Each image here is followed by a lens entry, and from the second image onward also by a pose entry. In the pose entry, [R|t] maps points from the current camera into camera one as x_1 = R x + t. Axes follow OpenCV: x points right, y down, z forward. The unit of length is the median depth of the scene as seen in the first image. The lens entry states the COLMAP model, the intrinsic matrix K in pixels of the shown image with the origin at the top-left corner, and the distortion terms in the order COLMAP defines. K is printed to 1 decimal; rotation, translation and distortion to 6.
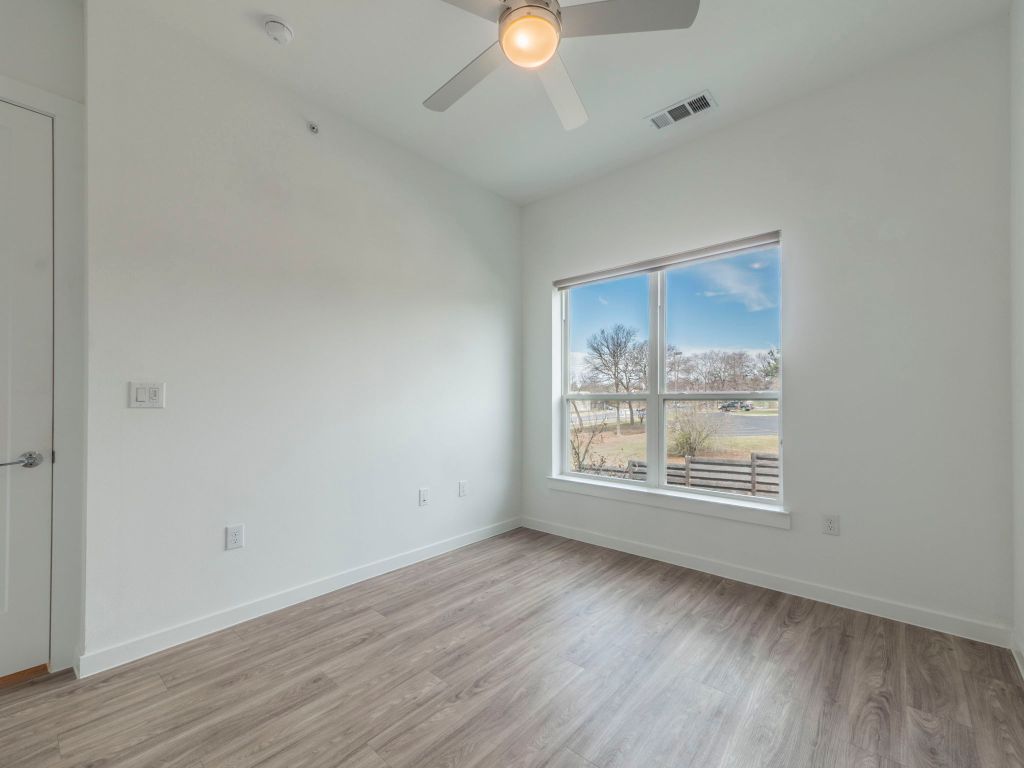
lens RADIAL K [[440.4, 0, 529.5], [0, 440.4, 399.5], [0, 0, 1]] dist [0.002783, -0.000020]
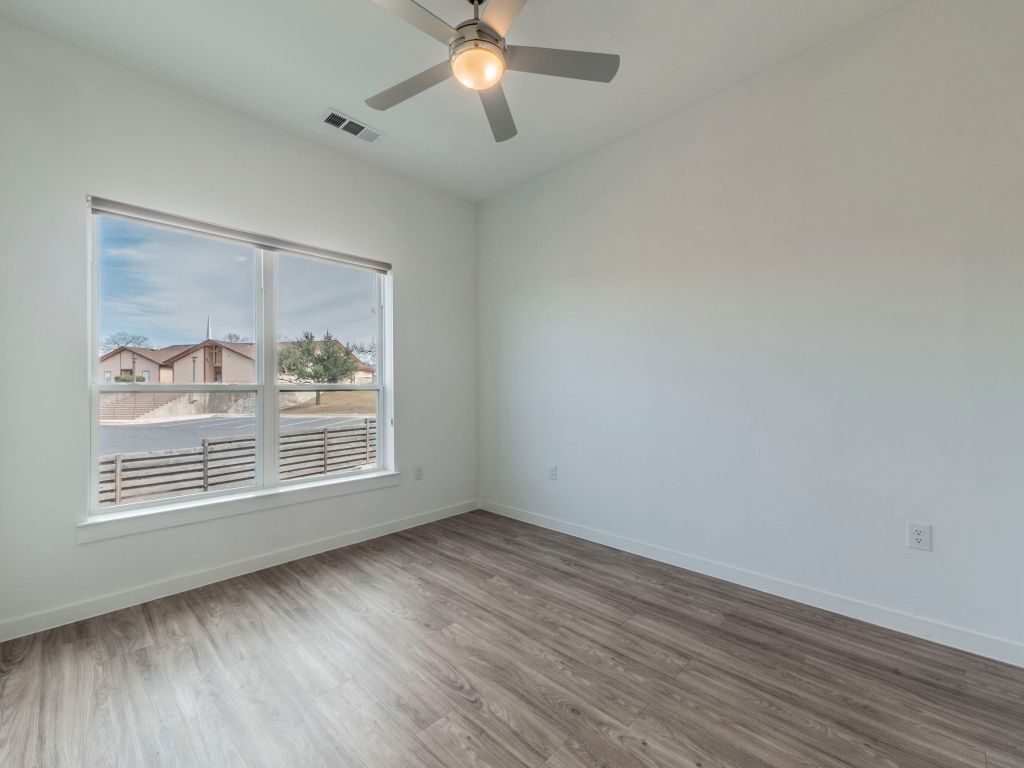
lens RADIAL K [[415.7, 0, 518.8], [0, 415.7, 390.6], [0, 0, 1]] dist [0.000835, 0.000317]
pose [[0.052452, -0.007938, 0.998592, -0.666006], [0.001774, 0.999968, 0.007856, -0.009694], [-0.998622, 0.001359, 0.052464, 0.535422]]
